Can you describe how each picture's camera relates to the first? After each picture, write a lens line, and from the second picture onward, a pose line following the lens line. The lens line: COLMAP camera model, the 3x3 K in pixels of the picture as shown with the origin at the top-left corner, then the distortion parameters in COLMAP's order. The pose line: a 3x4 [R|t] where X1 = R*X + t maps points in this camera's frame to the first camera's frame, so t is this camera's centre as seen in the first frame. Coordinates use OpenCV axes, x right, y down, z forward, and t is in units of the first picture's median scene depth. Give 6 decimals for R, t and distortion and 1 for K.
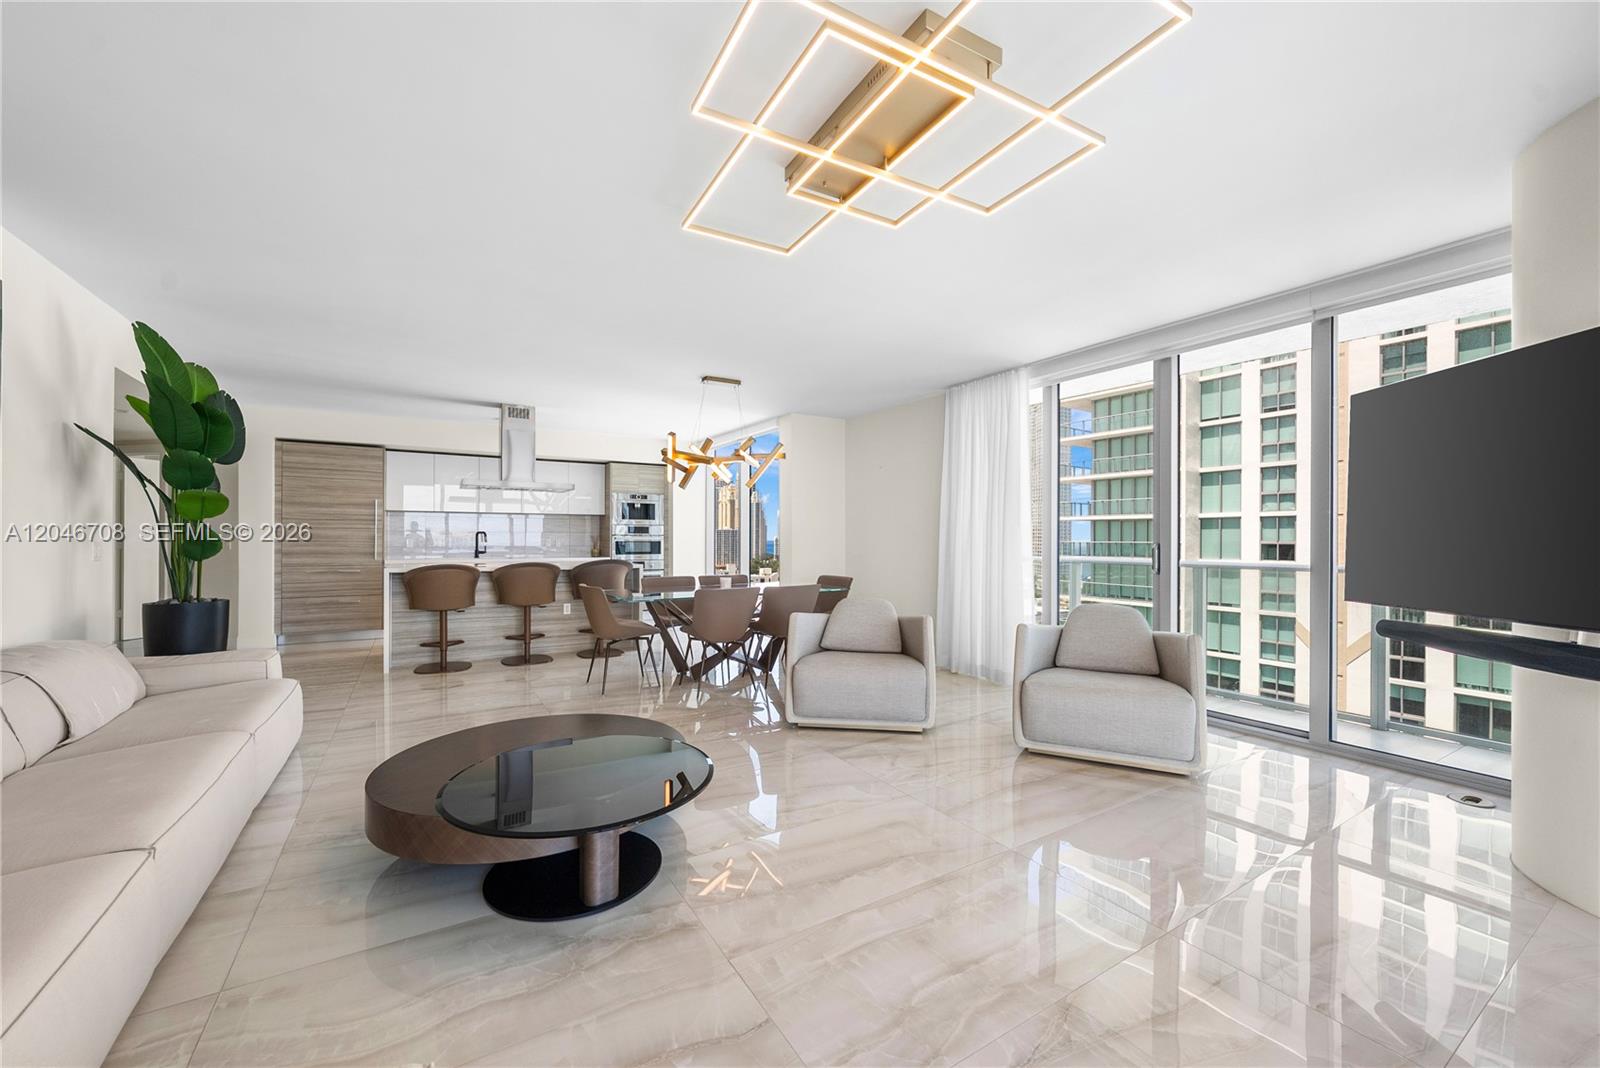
lens RADIAL K [[618.9, 0, 793.8], [0, 618.9, 531.1], [0, 0, 1]] dist [-0.003352, 0.000721]
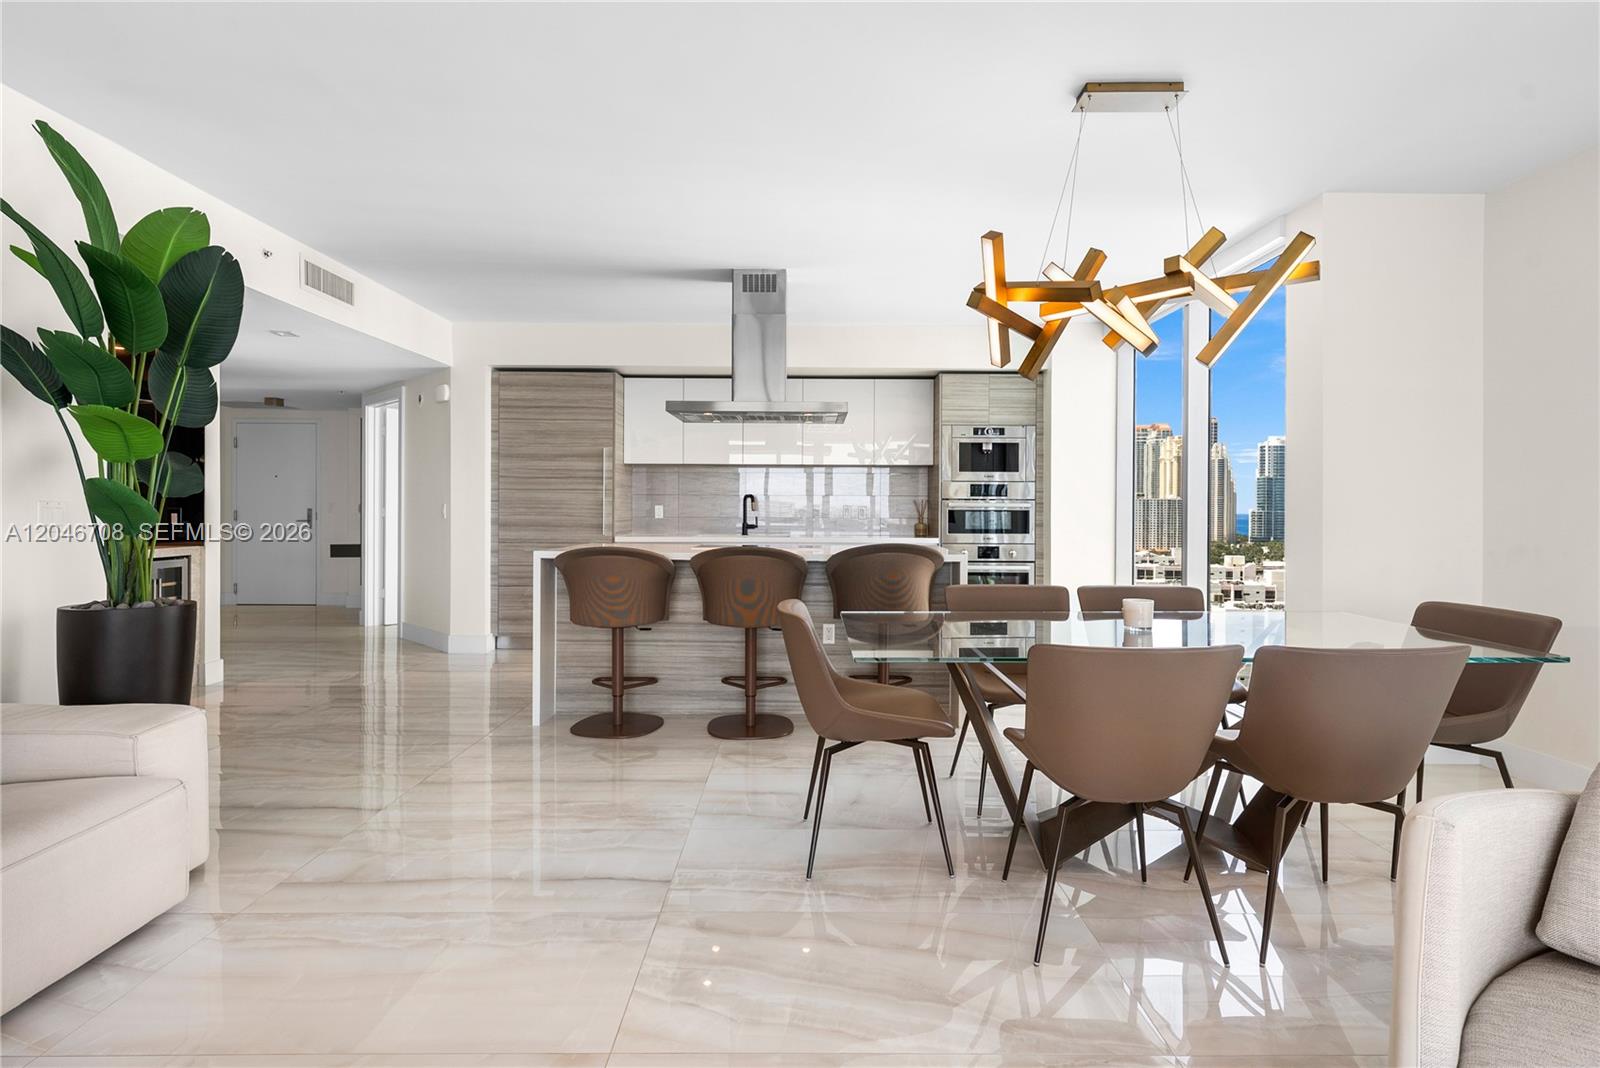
lens RADIAL K [[819.5, 0, 801.2], [0, 819.5, 507.1], [0, 0, 1]] dist [0.005030, -0.000985]
pose [[0.857523, 0.001370, -0.514444, -0.019595], [0.002584, 0.999972, 0.006970, 0.009527], [0.514440, -0.007306, 0.857495, 0.342199]]
